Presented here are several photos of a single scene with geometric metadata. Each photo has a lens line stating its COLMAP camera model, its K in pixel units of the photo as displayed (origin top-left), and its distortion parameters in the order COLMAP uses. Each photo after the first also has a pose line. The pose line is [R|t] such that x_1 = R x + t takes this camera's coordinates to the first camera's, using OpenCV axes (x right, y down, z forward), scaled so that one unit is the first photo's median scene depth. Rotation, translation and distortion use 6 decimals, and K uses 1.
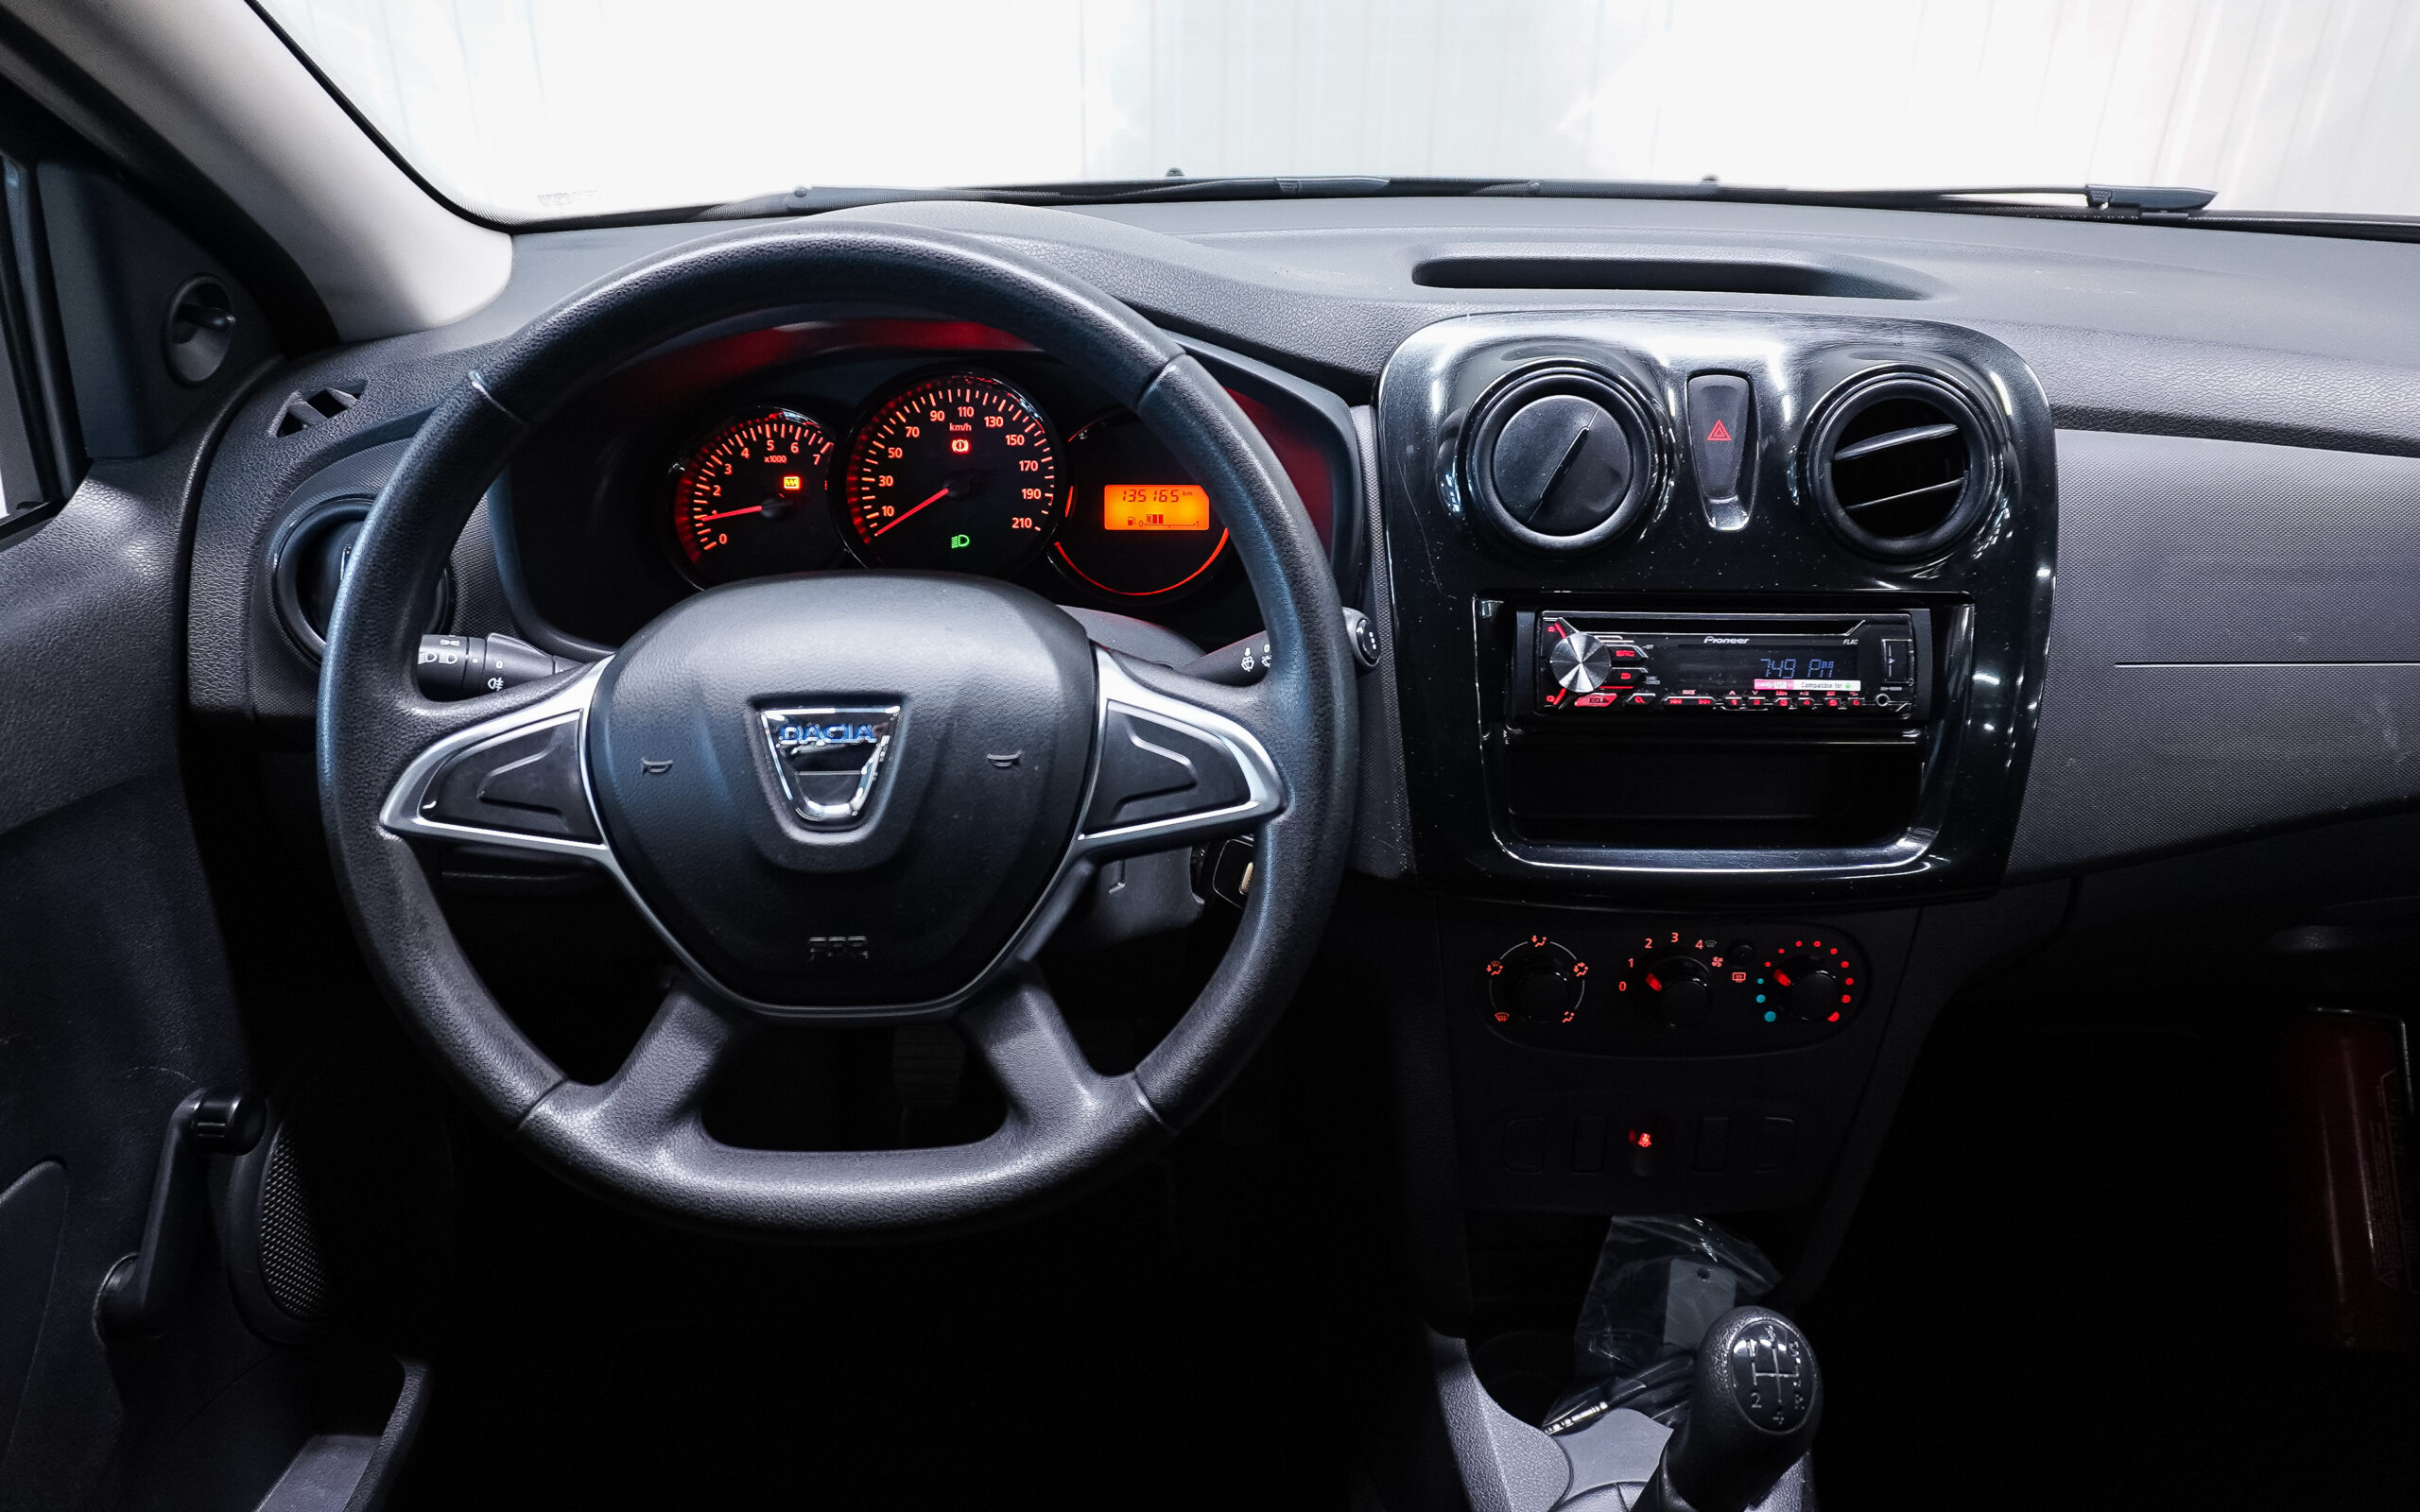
lens RADIAL K [[1666.4, 0, 1210.0], [0, 1666.4, 756.0], [0, 0, 1]] dist [-0.038432, 0.045451]
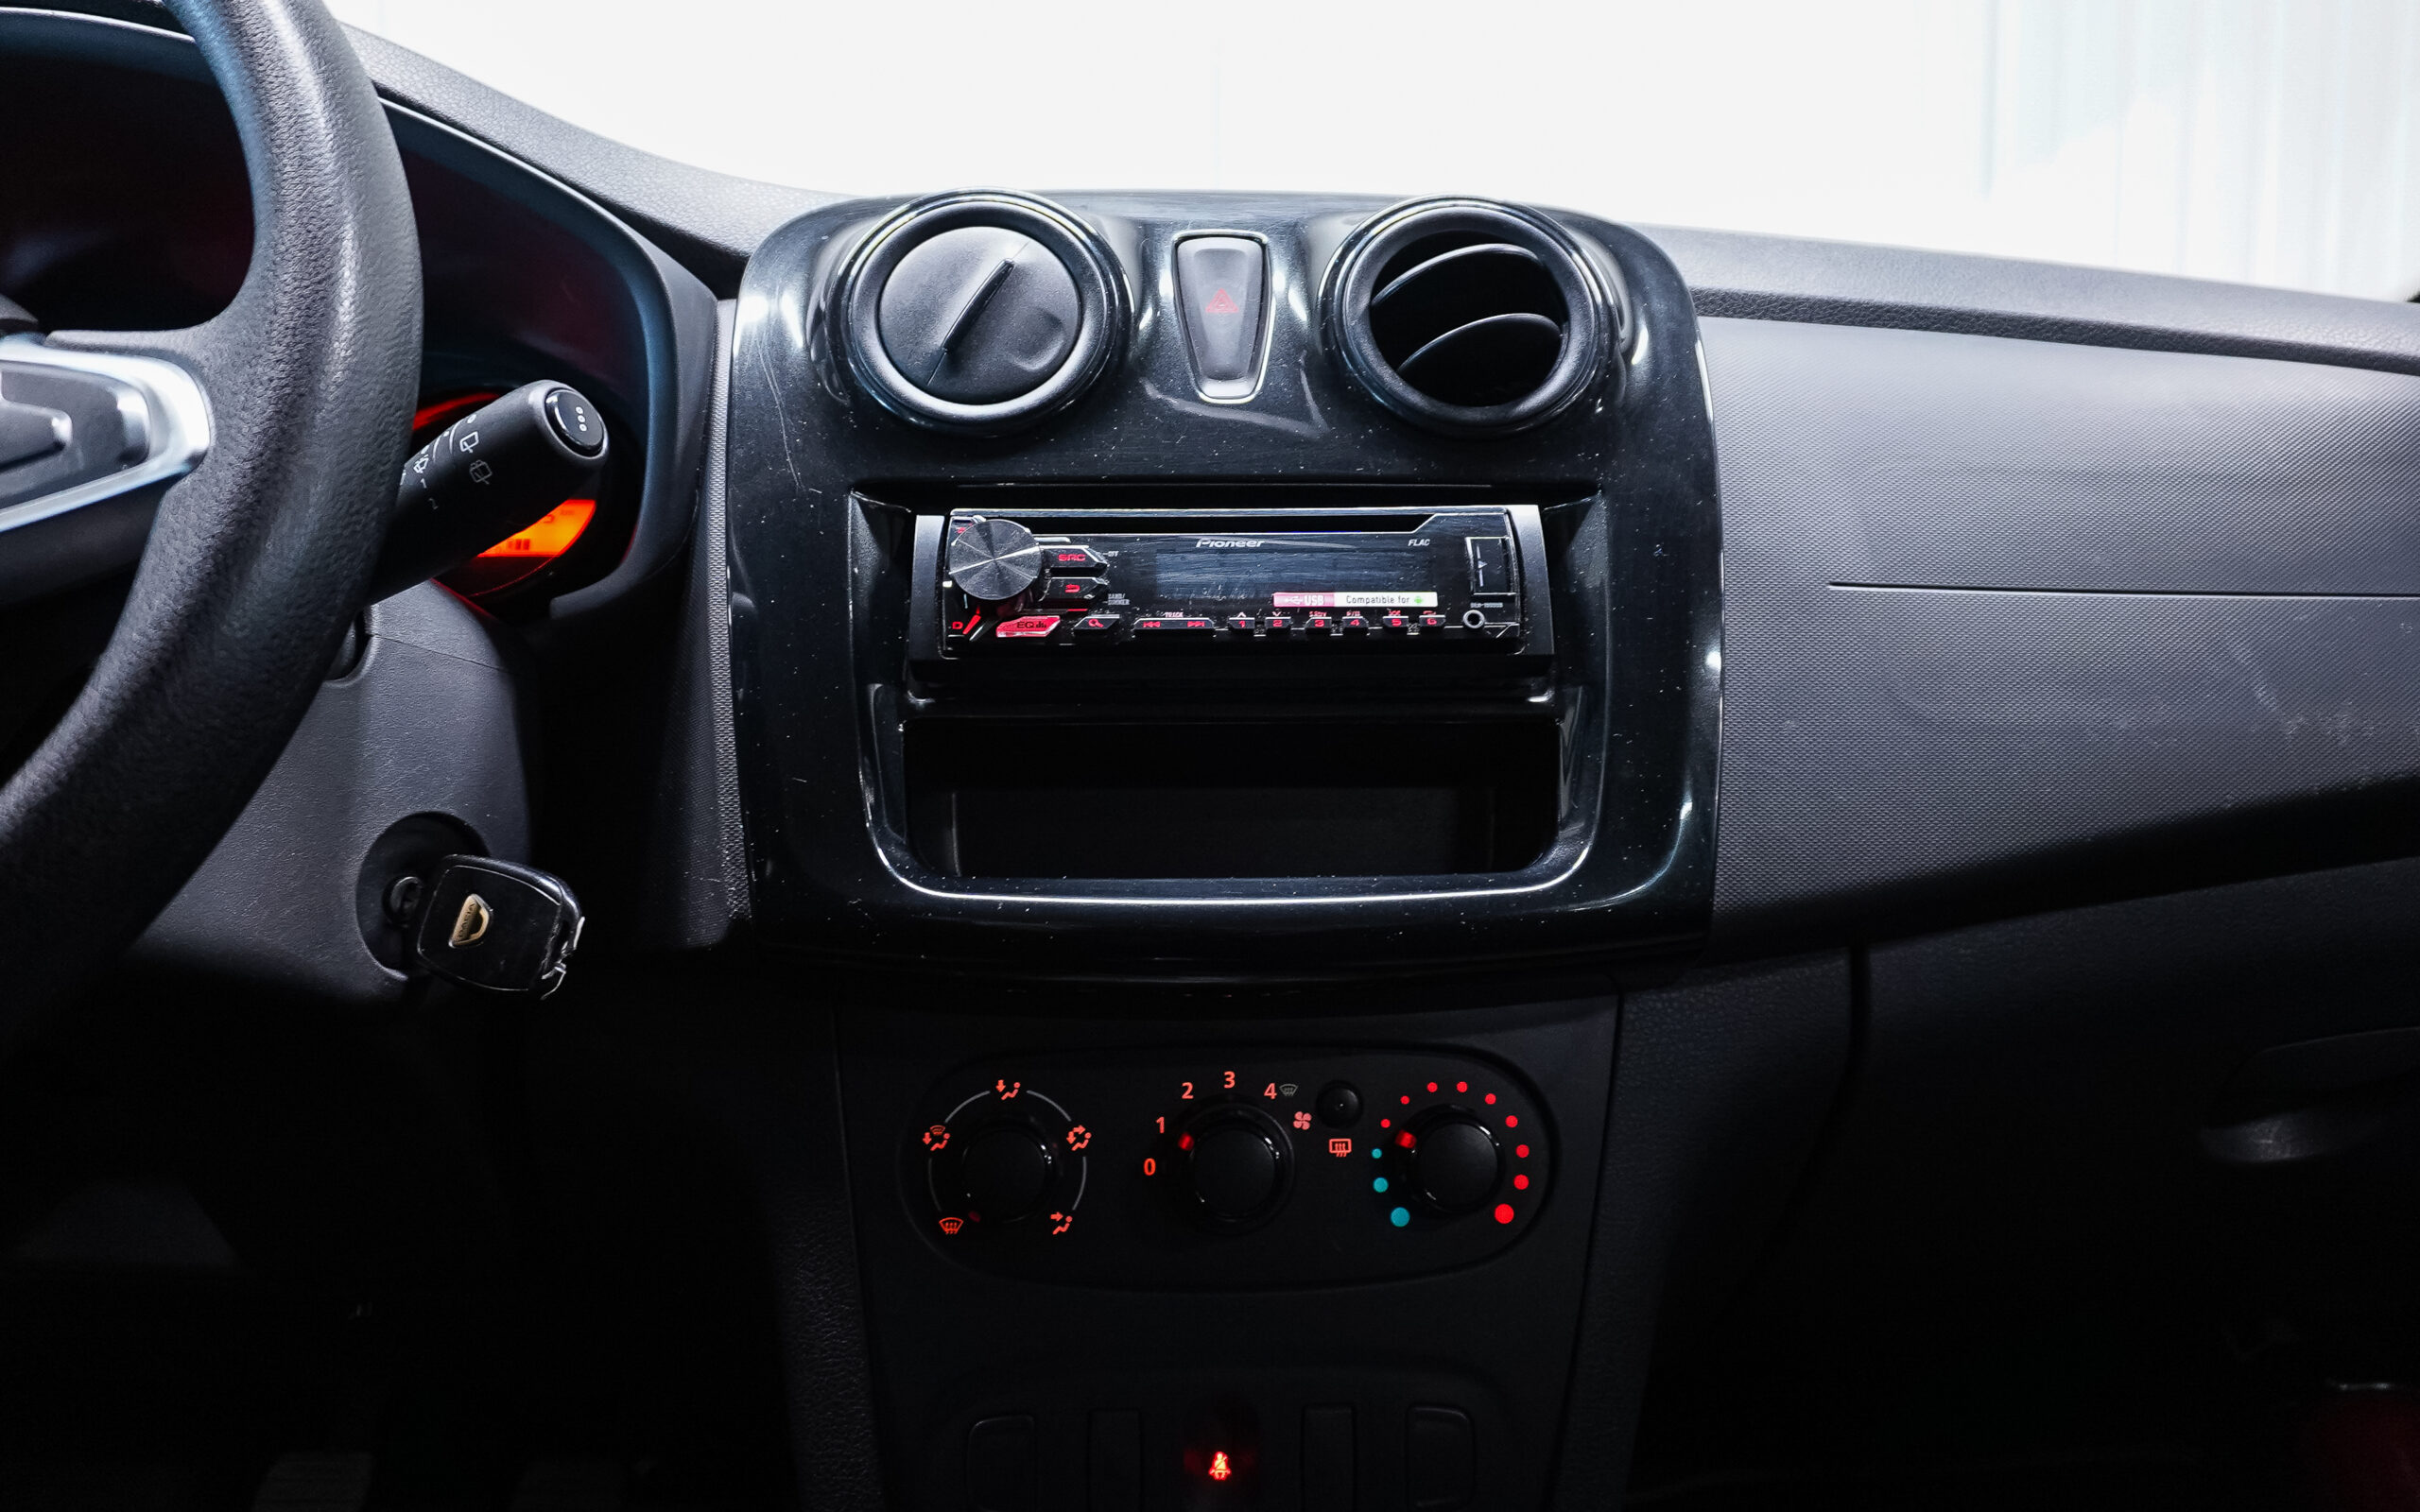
lens RADIAL K [[1666.4, 0, 1210.0], [0, 1666.4, 756.0], [0, 0, 1]] dist [-0.038432, 0.045451]
pose [[0.999503, -0.010488, 0.029725, 0.283919], [0.021271, 0.920343, -0.390533, 0.266076], [-0.023262, 0.390971, 0.920109, 0.429449]]
